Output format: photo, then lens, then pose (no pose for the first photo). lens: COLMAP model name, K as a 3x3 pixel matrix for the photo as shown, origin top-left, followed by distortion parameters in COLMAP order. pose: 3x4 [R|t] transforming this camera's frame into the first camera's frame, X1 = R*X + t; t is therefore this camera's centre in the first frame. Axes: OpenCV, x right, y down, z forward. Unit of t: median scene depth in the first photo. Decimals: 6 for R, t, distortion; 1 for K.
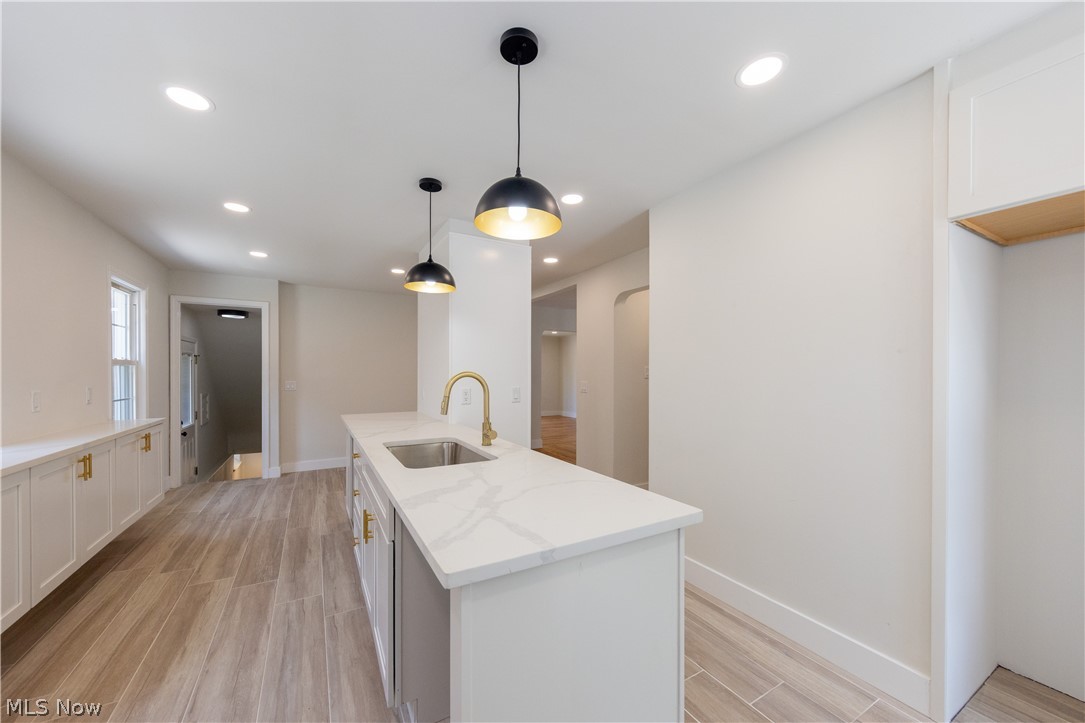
lens RADIAL K [[404.3, 0, 533.9], [0, 404.3, 371.2], [0, 0, 1]] dist [0.002688, -0.000022]
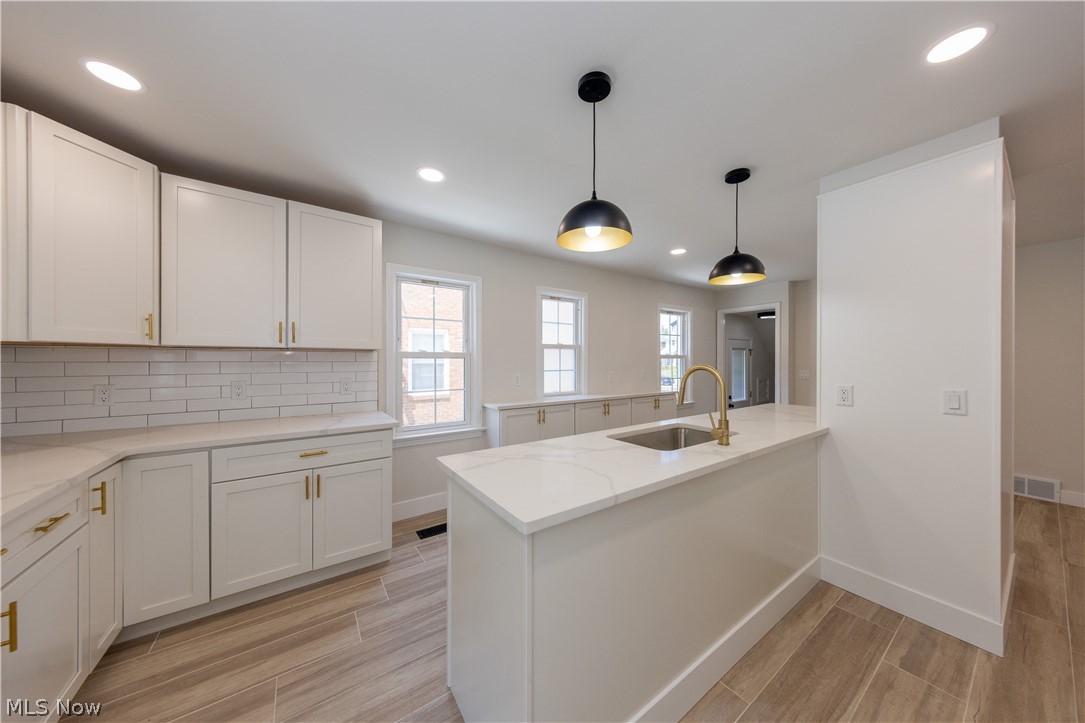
lens RADIAL K [[346.1, 0, 545.8], [0, 346.1, 359.3], [0, 0, 1]] dist [0.000471, -0.000130]
pose [[0.113472, -0.002635, -0.993538, 0.407372], [0.002040, 0.999995, -0.002419, -0.006874], [0.993539, -0.001753, 0.113477, 0.327494]]
